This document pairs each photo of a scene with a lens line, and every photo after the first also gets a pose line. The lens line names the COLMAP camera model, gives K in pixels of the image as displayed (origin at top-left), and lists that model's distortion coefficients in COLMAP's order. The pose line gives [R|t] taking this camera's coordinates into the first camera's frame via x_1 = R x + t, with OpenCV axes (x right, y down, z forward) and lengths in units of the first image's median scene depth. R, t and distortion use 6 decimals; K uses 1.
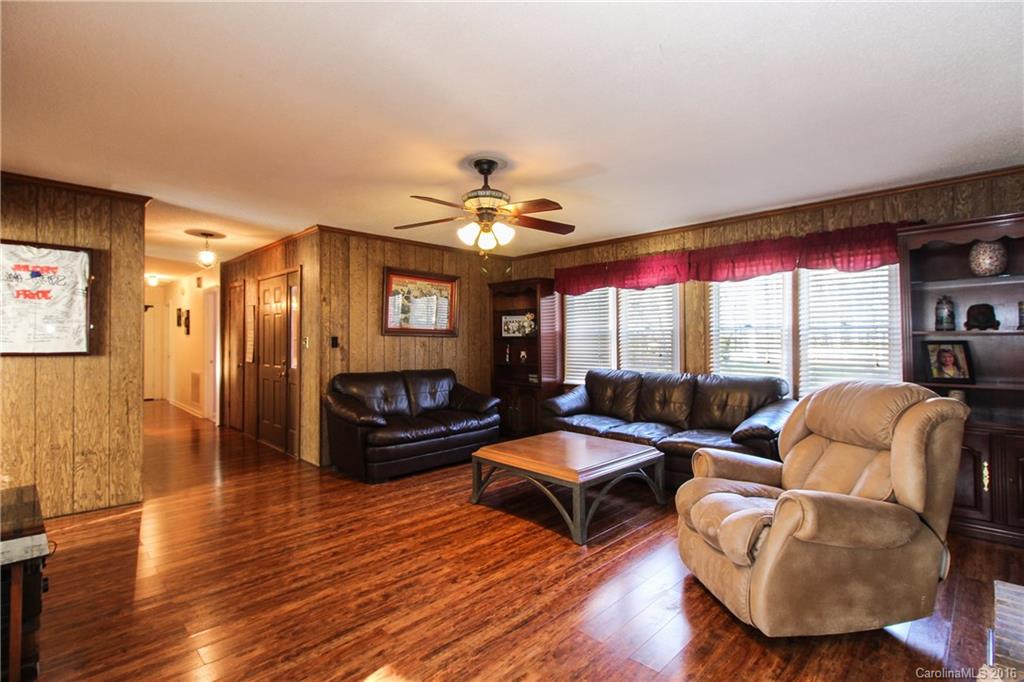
lens RADIAL K [[478.4, 0, 512.1], [0, 478.4, 338.2], [0, 0, 1]] dist [0.009341, -0.002312]
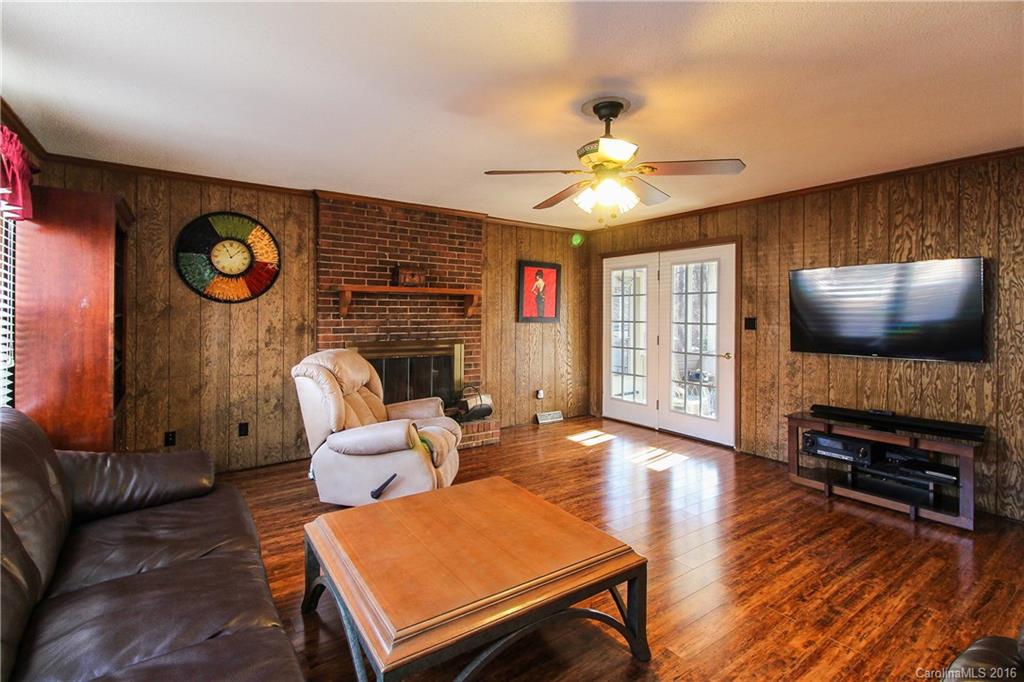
lens RADIAL K [[478.4, 0, 504.6], [0, 478.4, 314.0], [0, 0, 1]] dist [0.009341, -0.002312]
pose [[-0.981509, -0.002976, 0.191395, -0.042081], [-0.004273, 0.999971, -0.006363, -0.014305], [-0.191371, -0.007063, -0.981492, 1.916365]]
